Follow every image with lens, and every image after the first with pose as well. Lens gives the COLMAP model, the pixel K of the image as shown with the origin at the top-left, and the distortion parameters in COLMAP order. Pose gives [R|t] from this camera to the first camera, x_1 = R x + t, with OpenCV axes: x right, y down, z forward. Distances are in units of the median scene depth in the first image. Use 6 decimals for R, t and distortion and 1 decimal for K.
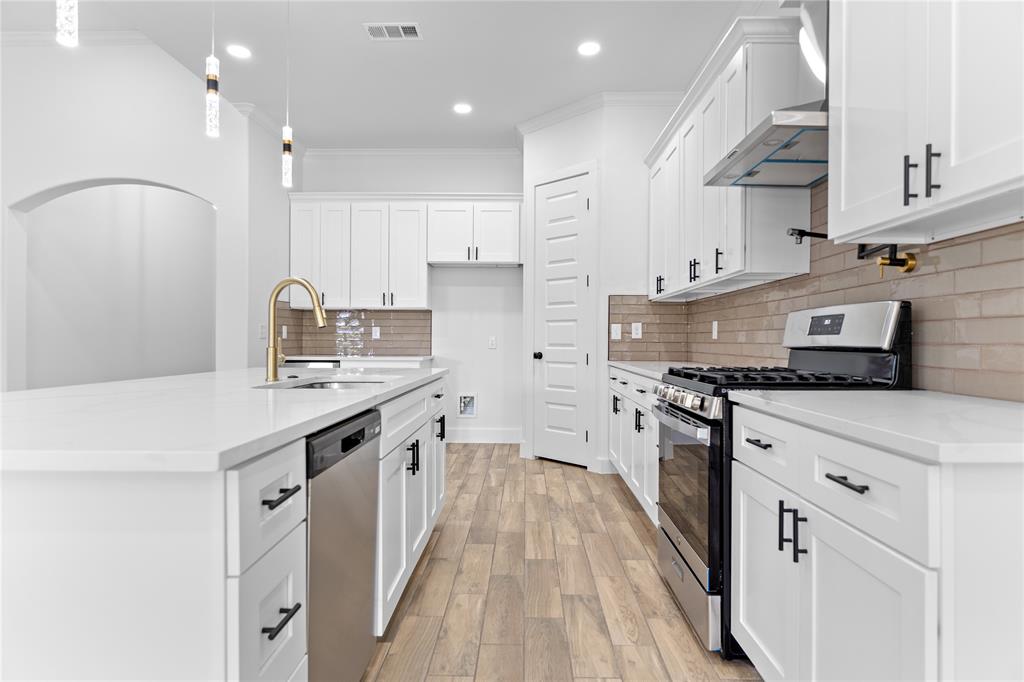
lens RADIAL K [[570.8, 0, 512.0], [0, 570.8, 341.0], [0, 0, 1]] dist [-0.000890, -0.000073]
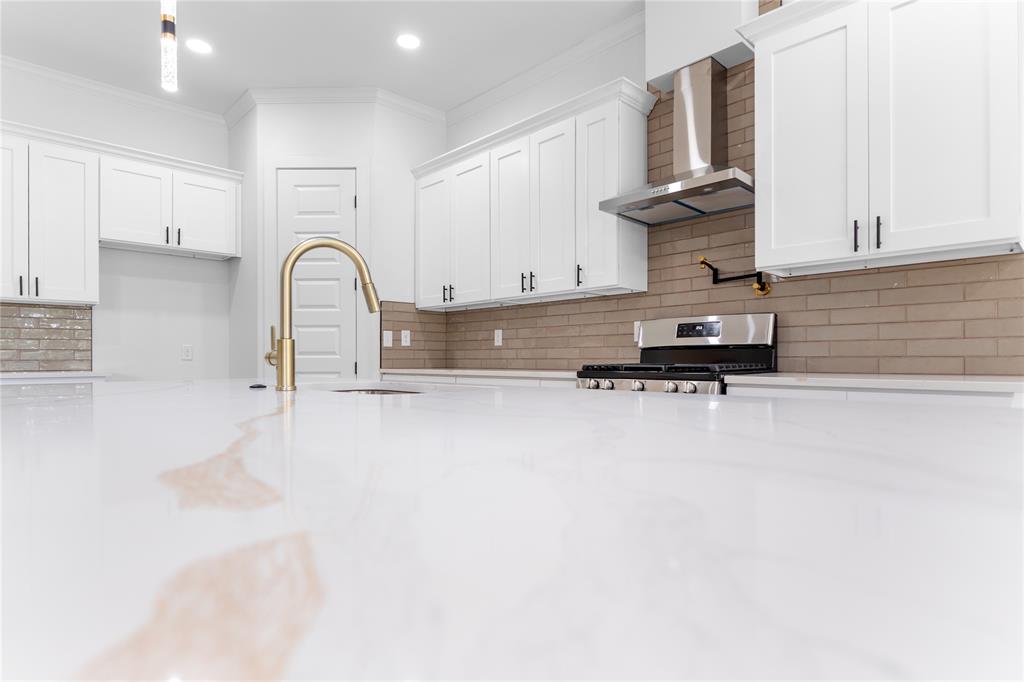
lens RADIAL K [[555.6, 0, 510.9], [0, 555.6, 360.9], [0, 0, 1]] dist [-0.013574, -0.000098]
pose [[0.702443, -0.008963, 0.711684, -0.342718], [0.006689, 0.999960, 0.005992, 0.016980], [-0.711709, 0.000551, 0.702474, 0.186103]]
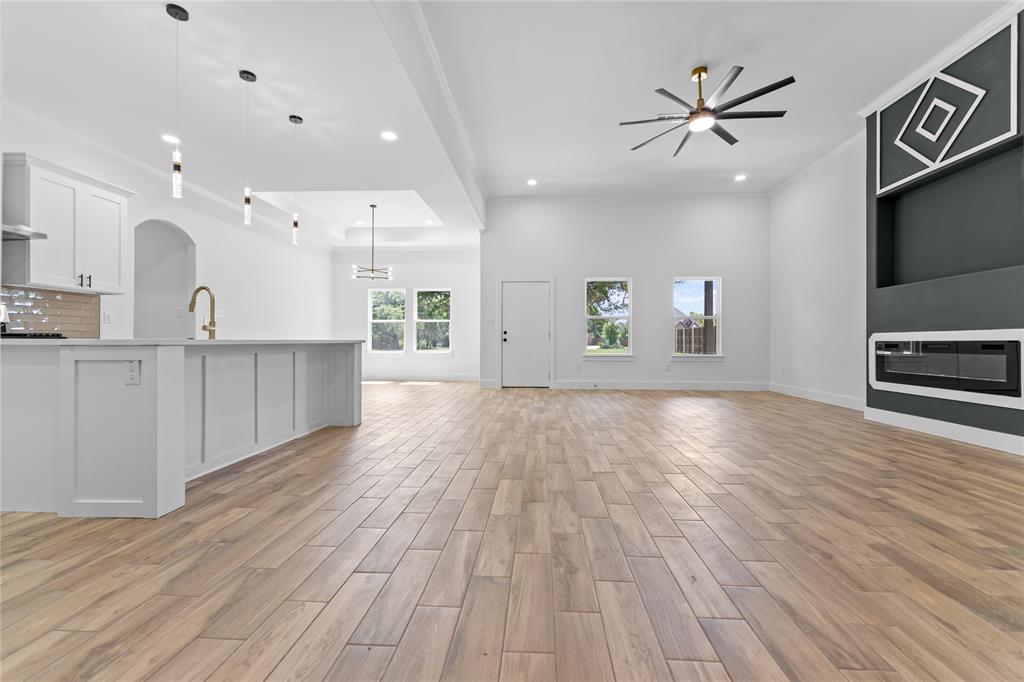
lens RADIAL K [[435.3, 0, 515.8], [0, 435.3, 338.7], [0, 0, 1]] dist [0.003784, 0.000021]
pose [[-0.999307, -0.006386, 0.036665, -0.739007], [-0.006535, 0.999971, -0.003933, 0.033297], [-0.036639, -0.004170, -0.999320, 1.202899]]
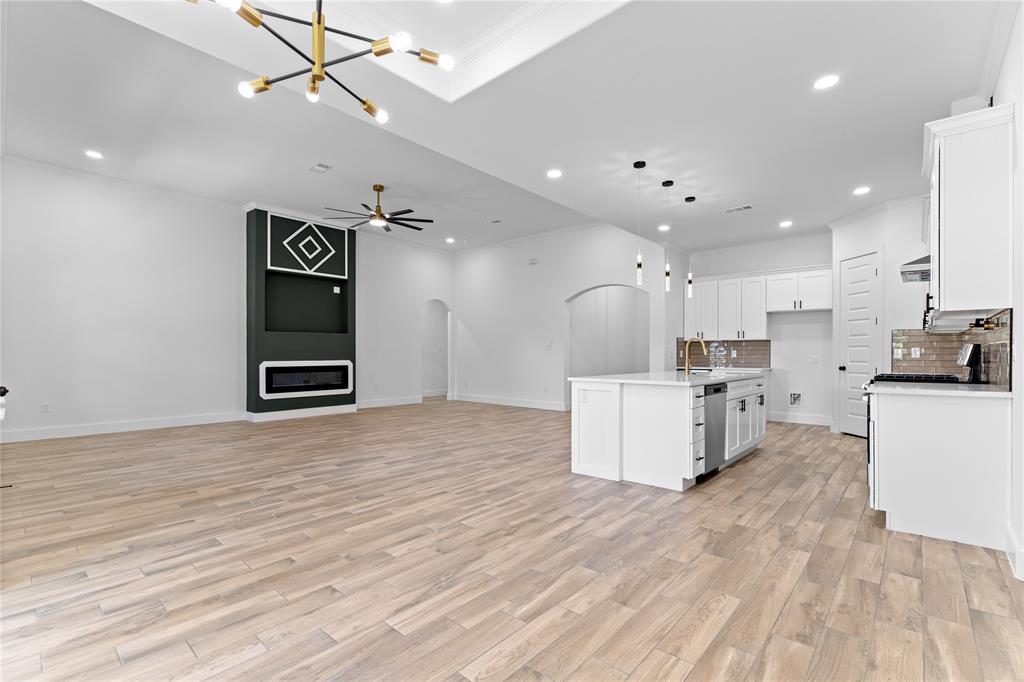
lens RADIAL K [[453.0, 0, 510.1], [0, 453.0, 355.5], [0, 0, 1]] dist [-0.013857, 0.000108]
pose [[0.757447, -0.001953, -0.652894, 0.178848], [0.000741, 0.999997, -0.002132, -0.008882], [0.652896, 0.001131, 0.757446, -0.605265]]
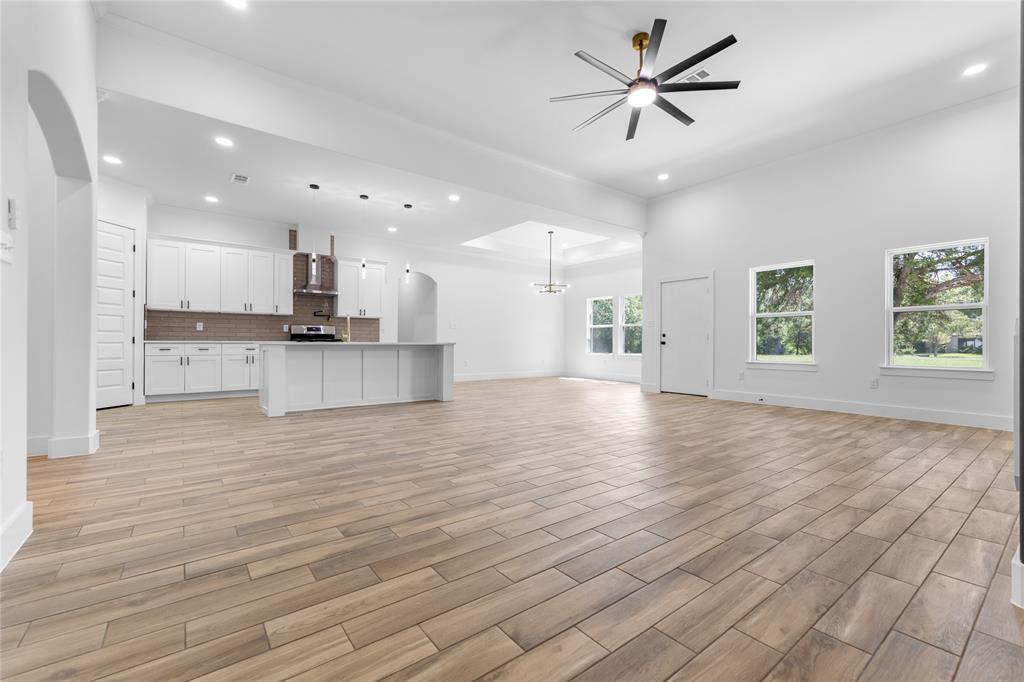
lens RADIAL K [[435.4, 0, 515.6], [0, 435.4, 341.4], [0, 0, 1]] dist [0.002503, 0.000299]
pose [[-0.627302, -0.004856, 0.778761, -1.618488], [-0.006787, 0.999977, 0.000768, 0.028046], [-0.778746, -0.004803, -0.627321, 0.951015]]
